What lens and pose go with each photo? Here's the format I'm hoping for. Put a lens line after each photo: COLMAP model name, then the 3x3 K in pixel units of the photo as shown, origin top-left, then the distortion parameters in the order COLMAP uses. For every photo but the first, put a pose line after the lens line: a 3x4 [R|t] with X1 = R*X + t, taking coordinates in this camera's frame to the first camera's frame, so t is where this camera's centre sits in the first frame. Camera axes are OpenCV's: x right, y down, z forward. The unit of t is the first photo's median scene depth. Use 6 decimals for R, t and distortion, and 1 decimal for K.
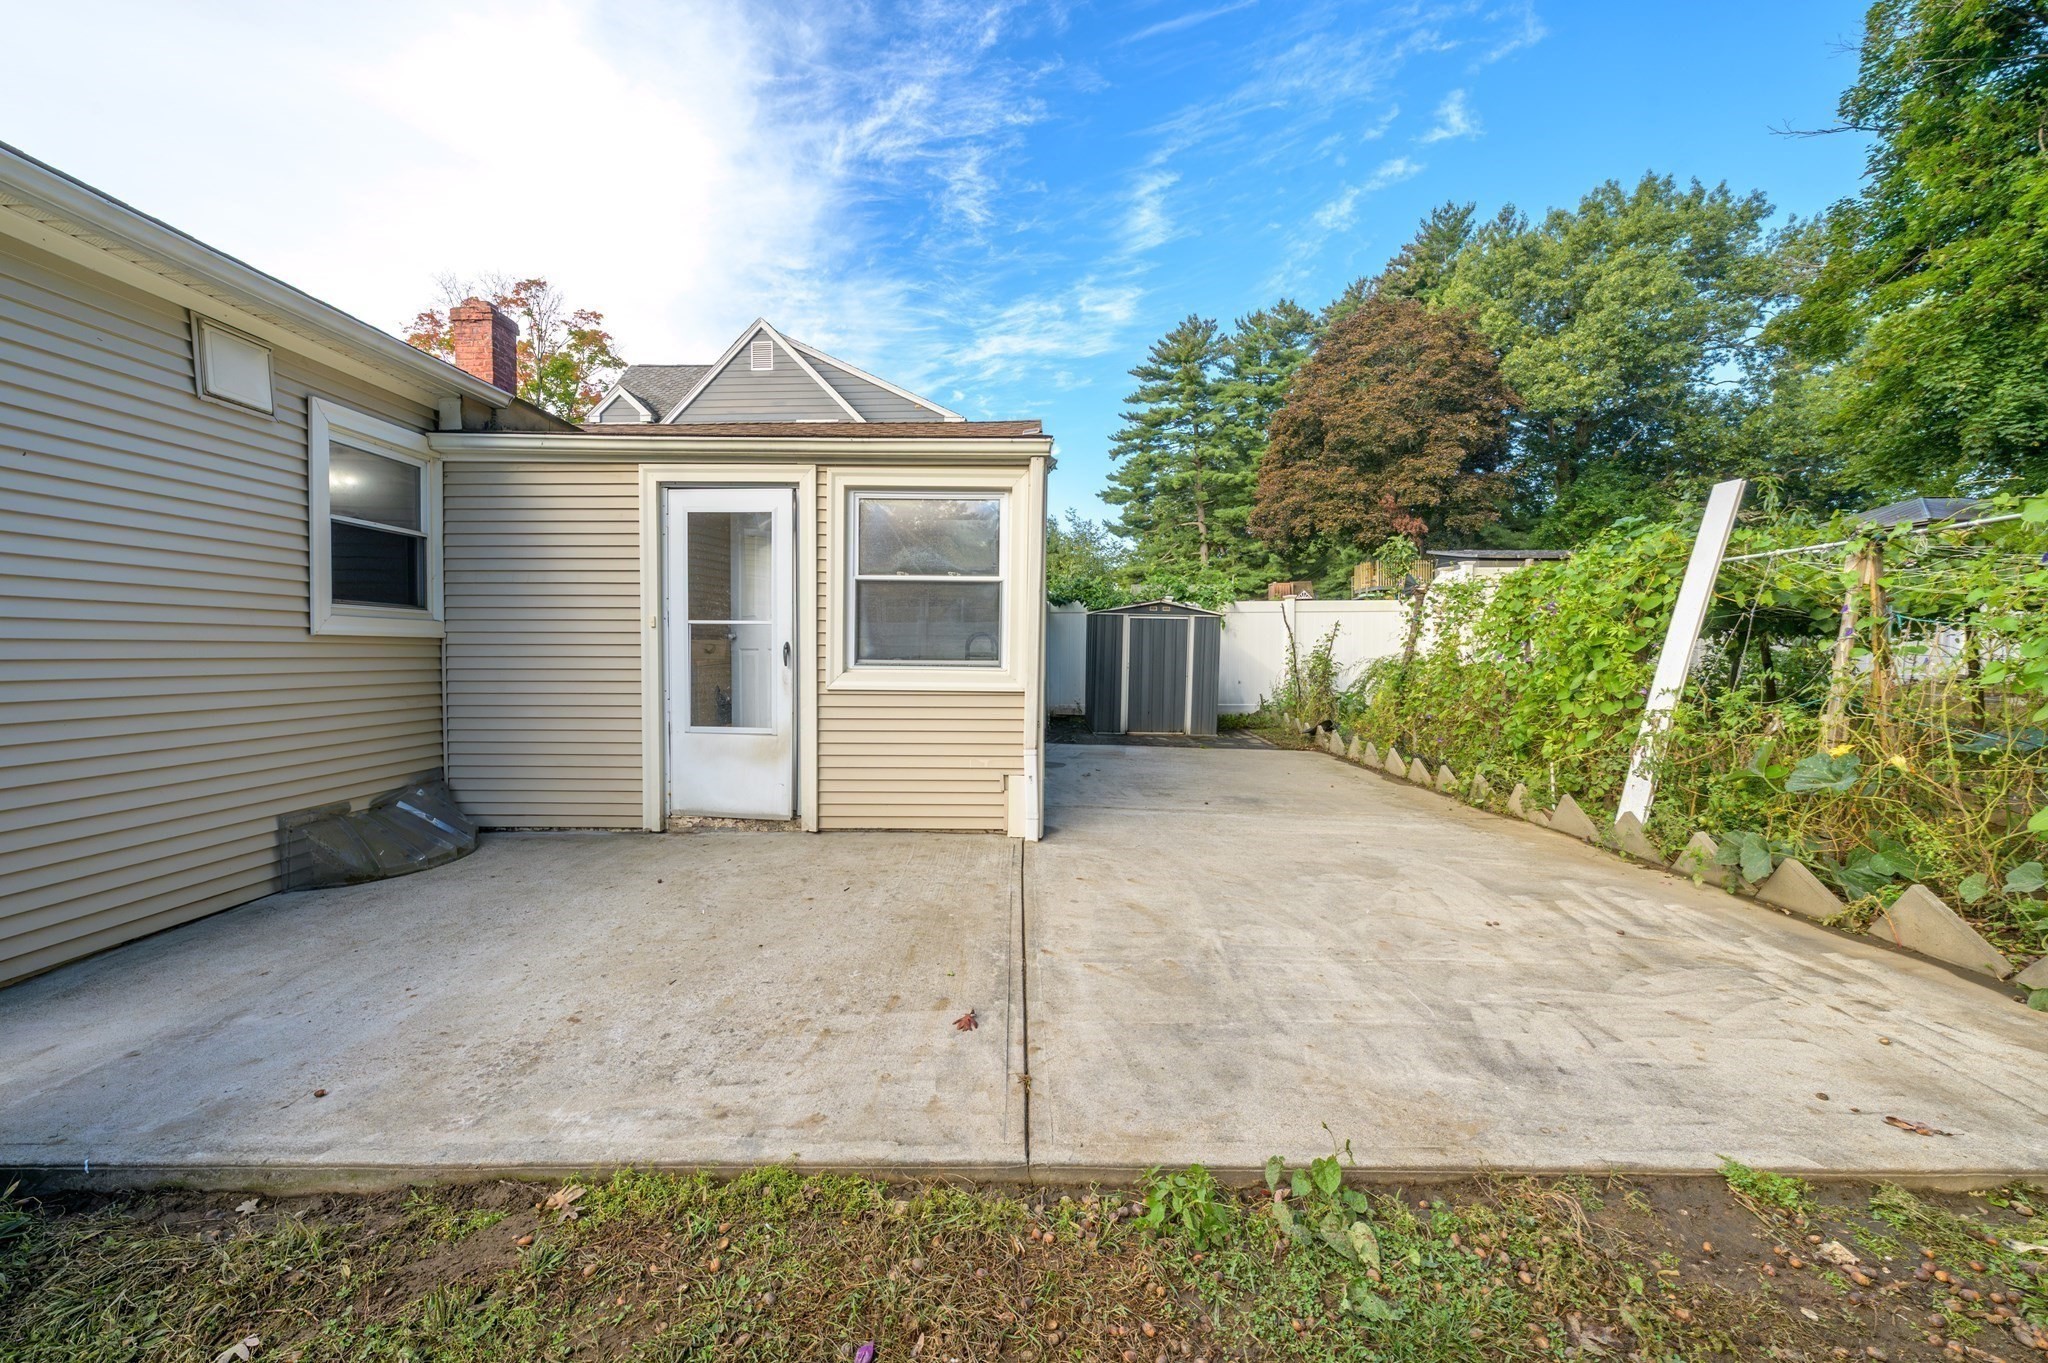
lens RADIAL K [[810.8, 0, 1021.7], [0, 810.8, 678.0], [0, 0, 1]] dist [-0.001070, 0.000437]
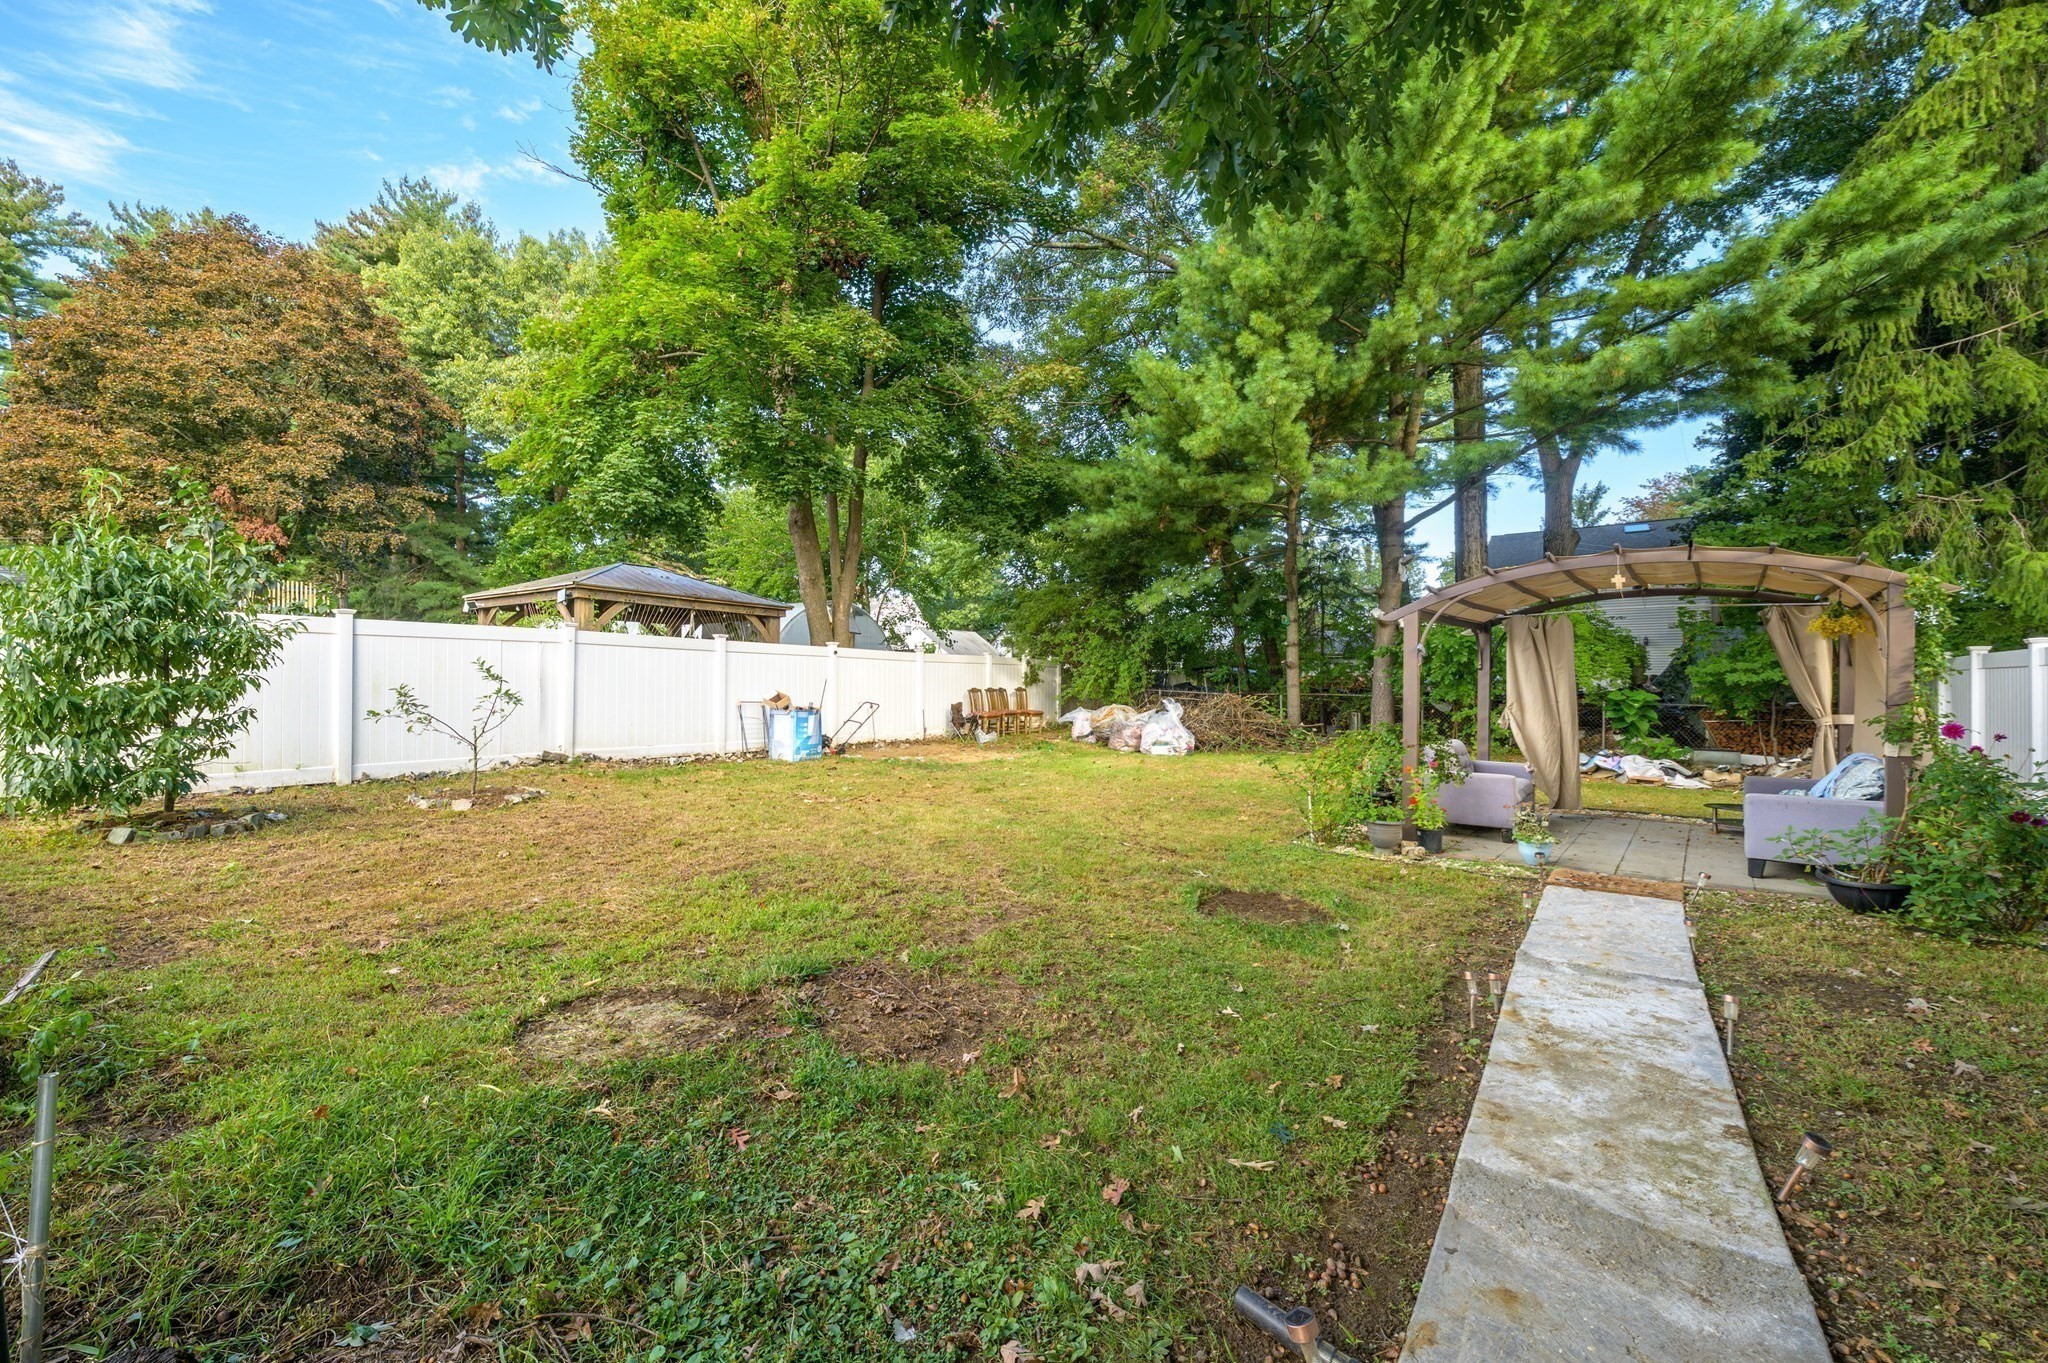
lens RADIAL K [[810.8, 0, 1016.5], [0, 810.8, 685.3], [0, 0, 1]] dist [-0.001070, 0.000437]
pose [[0.542742, 0.009289, 0.839848, 1.575462], [0.021040, 0.999475, -0.024652, -0.111688], [-0.839636, 0.031050, 0.542262, 0.167538]]
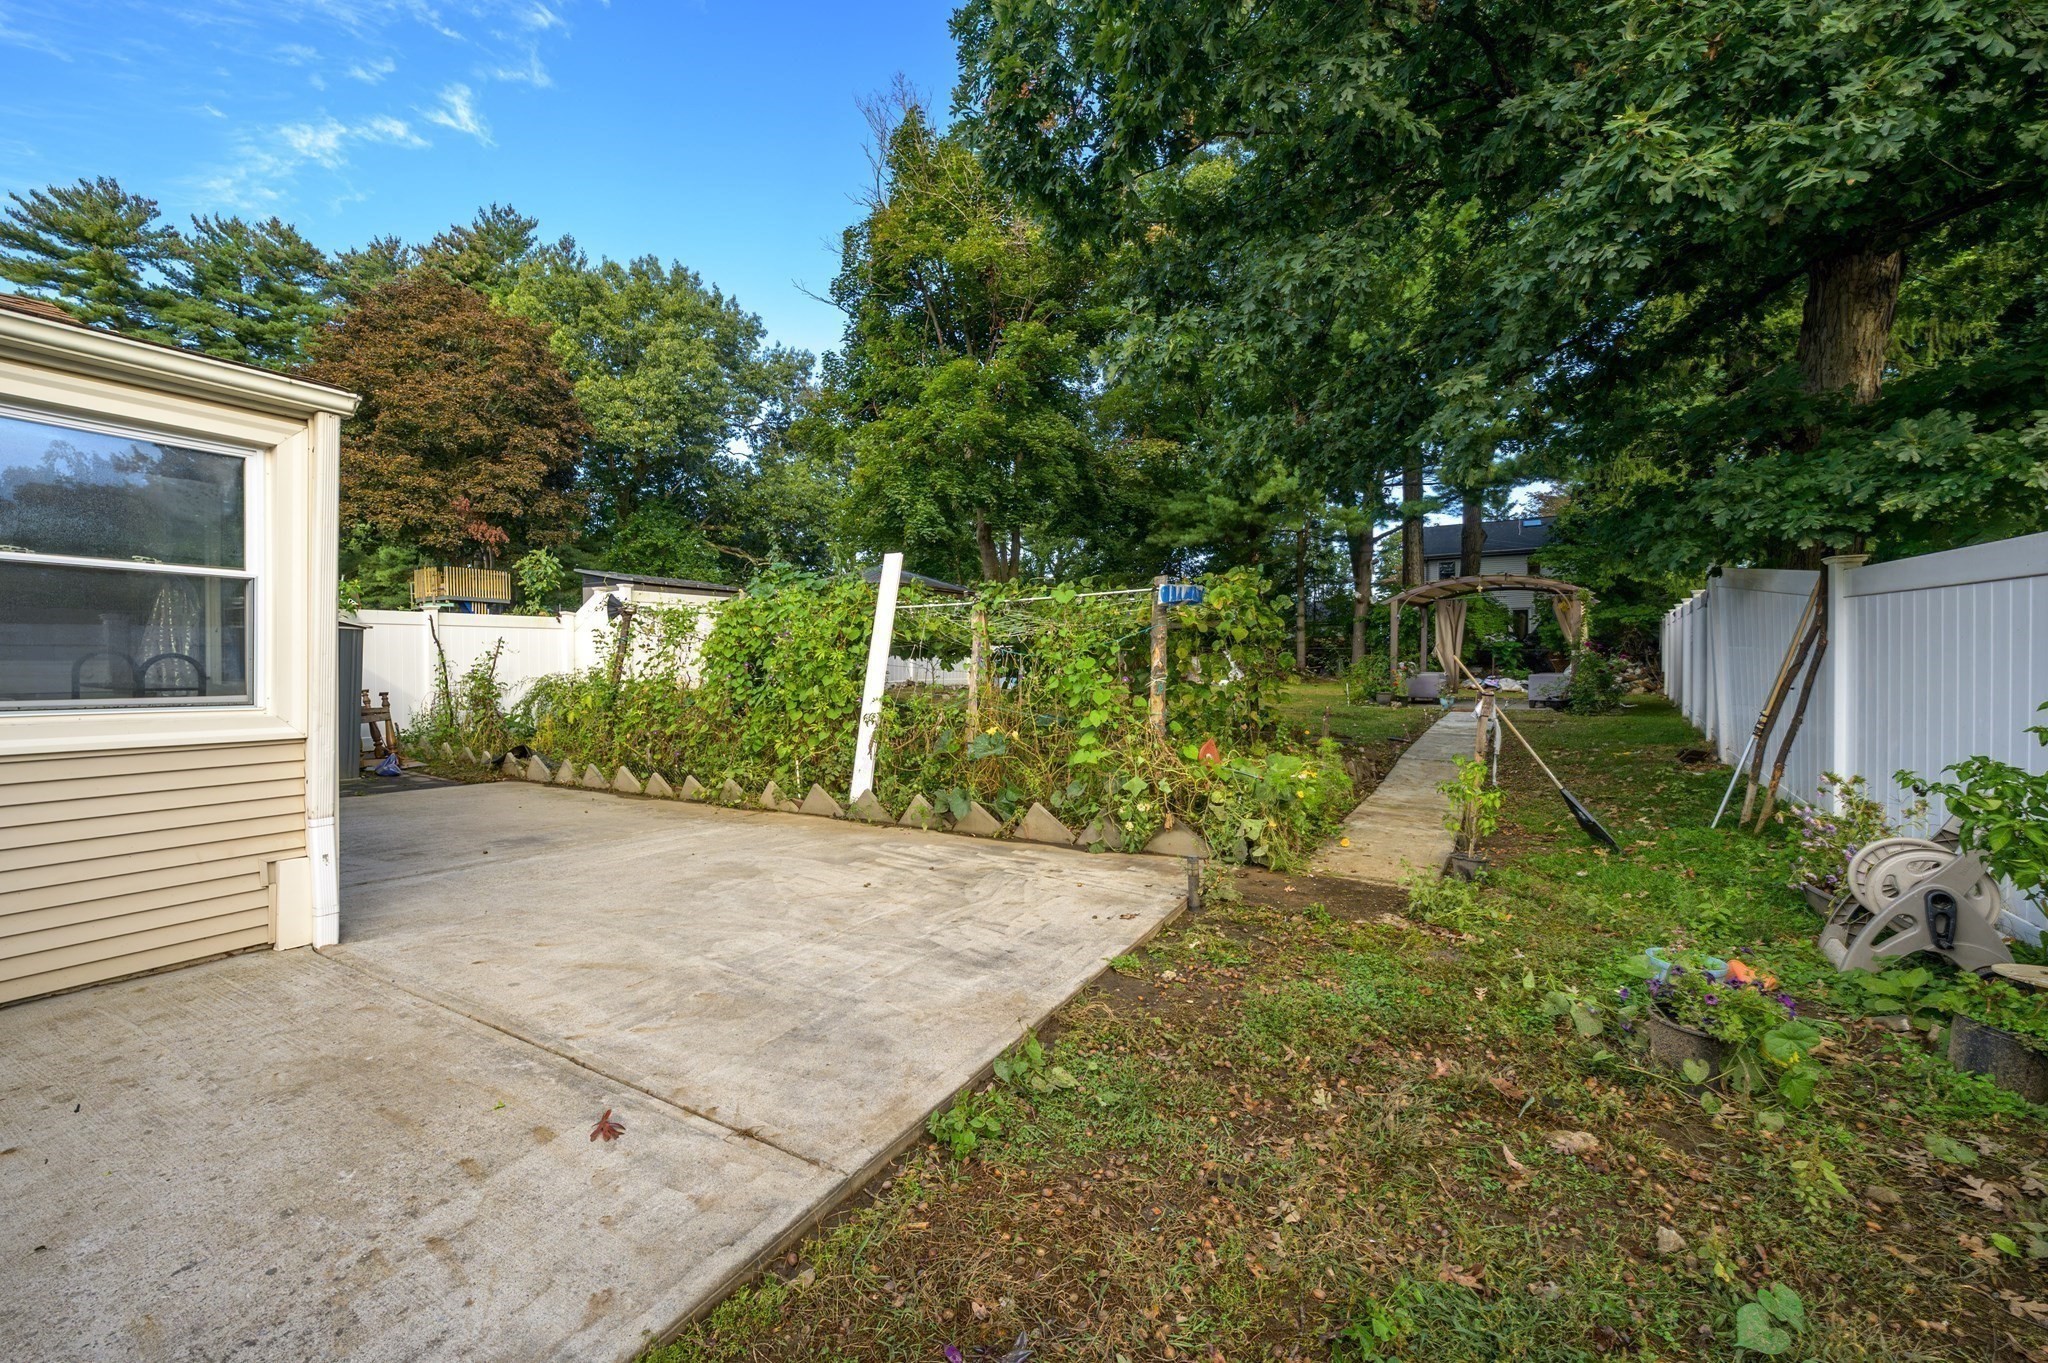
lens RADIAL K [[810.8, 0, 1020.1], [0, 810.8, 674.8], [0, 0, 1]] dist [-0.001070, 0.000437]
pose [[0.482835, -0.015024, 0.875583, -0.314501], [0.034576, 0.999400, -0.001918, -0.014930], [-0.875029, 0.031200, 0.483064, 0.112705]]
